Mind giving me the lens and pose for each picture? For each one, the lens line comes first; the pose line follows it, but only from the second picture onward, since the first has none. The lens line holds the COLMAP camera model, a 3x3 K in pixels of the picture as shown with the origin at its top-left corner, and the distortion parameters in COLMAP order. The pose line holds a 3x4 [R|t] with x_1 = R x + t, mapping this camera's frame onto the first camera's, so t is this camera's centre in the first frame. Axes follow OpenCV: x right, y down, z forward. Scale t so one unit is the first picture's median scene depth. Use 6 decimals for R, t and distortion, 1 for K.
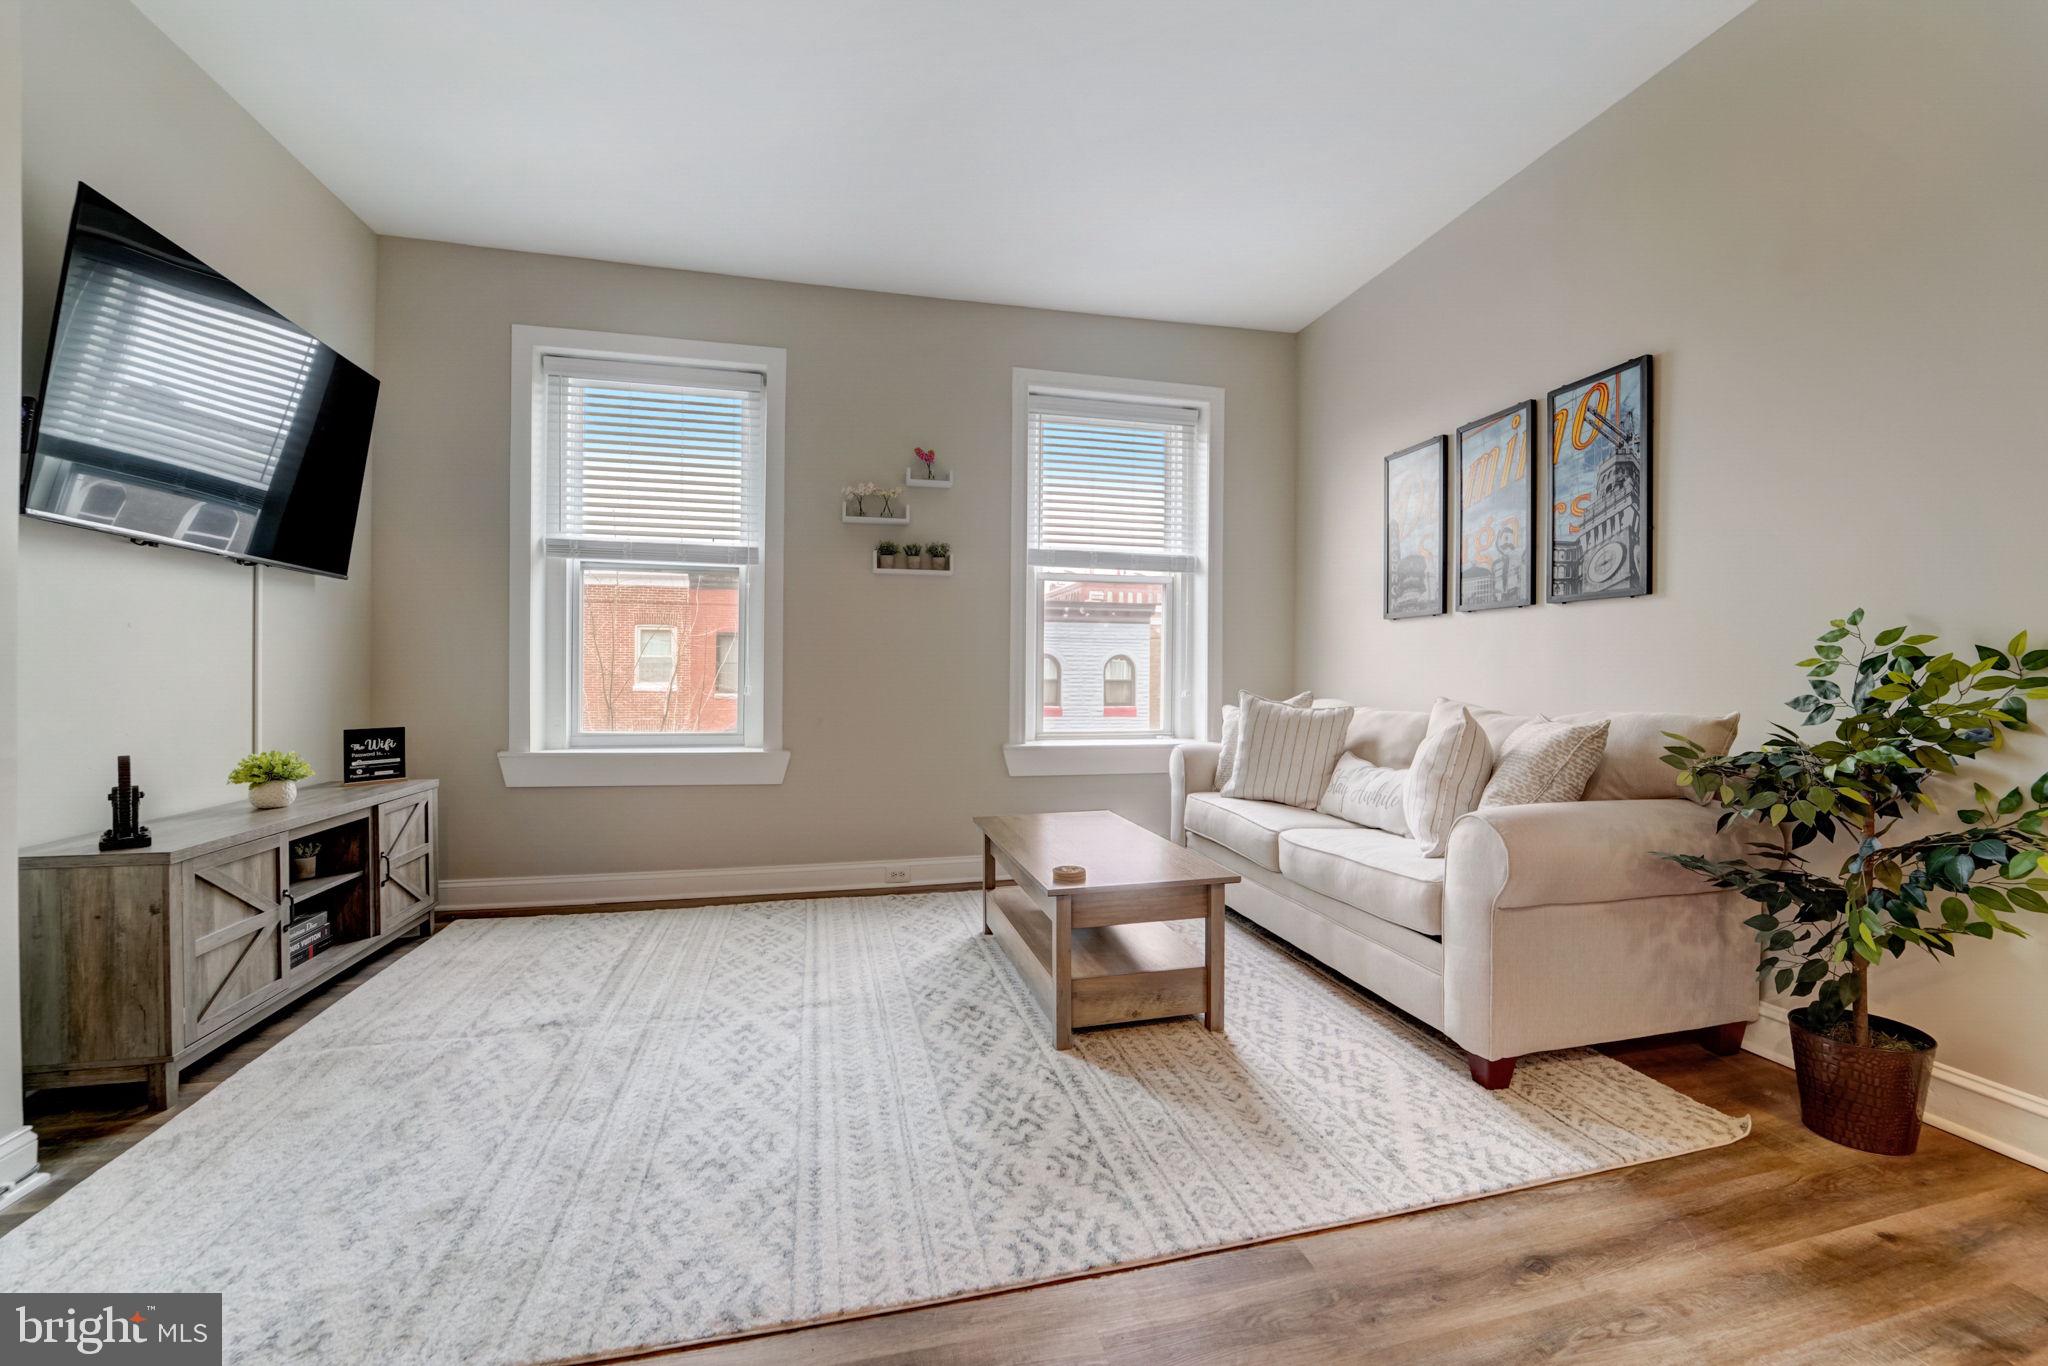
lens RADIAL K [[835.0, 0, 1036.1], [0, 835.0, 681.3], [0, 0, 1]] dist [-0.002887, -0.000263]
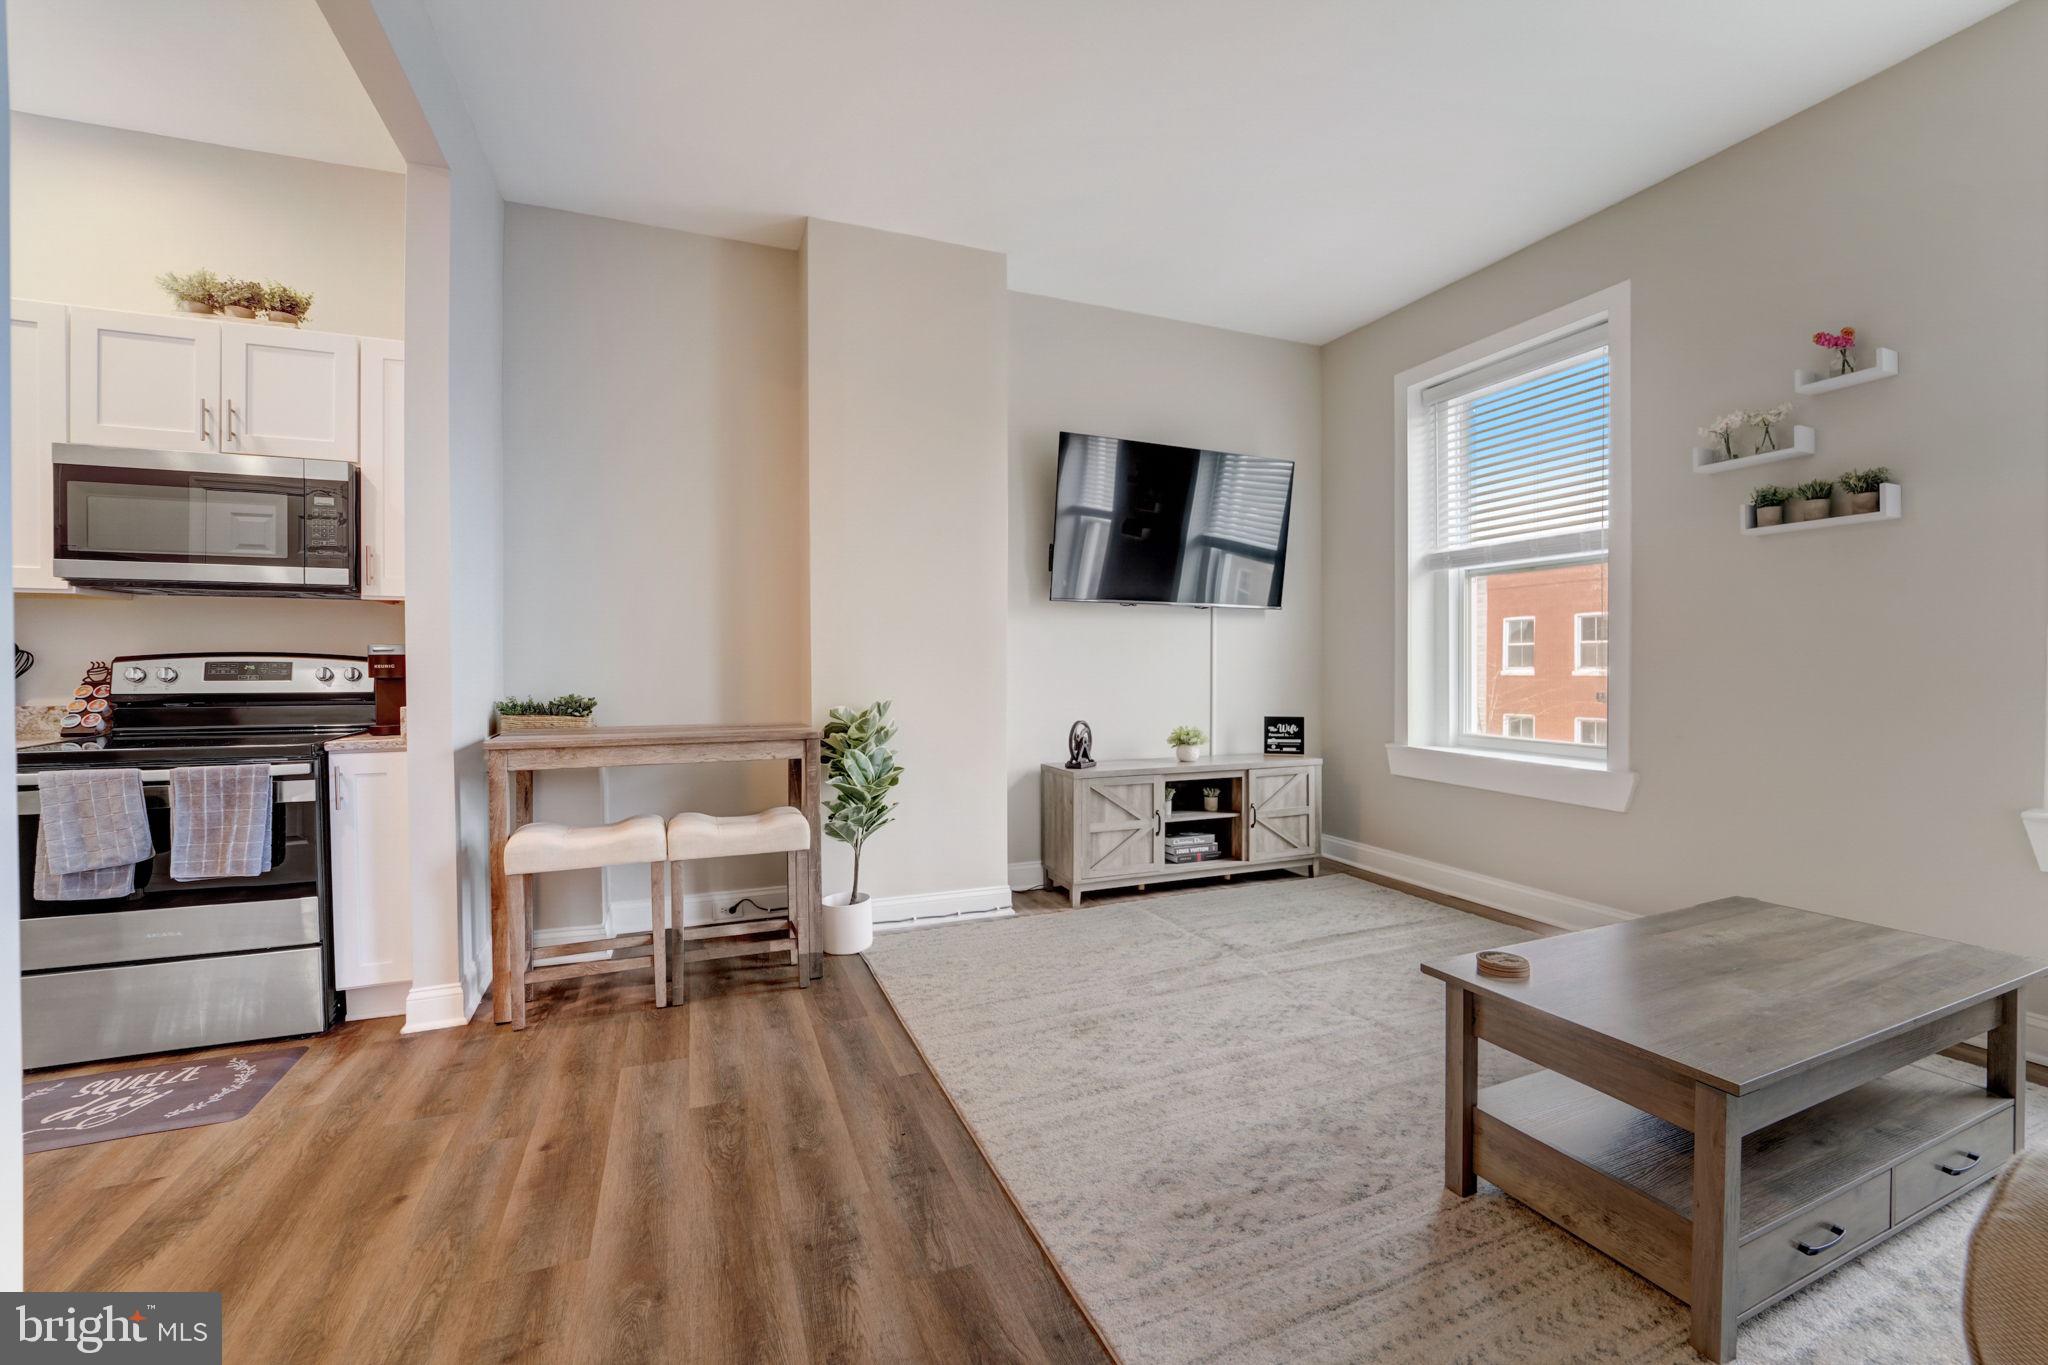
lens RADIAL K [[835.0, 0, 1035.4], [0, 835.0, 678.9], [0, 0, 1]] dist [-0.002887, -0.000263]
pose [[0.170876, 0.007537, -0.985264, 0.505358], [-0.005602, 0.999962, 0.006678, -0.012862], [0.985277, 0.004379, 0.170912, 0.364528]]
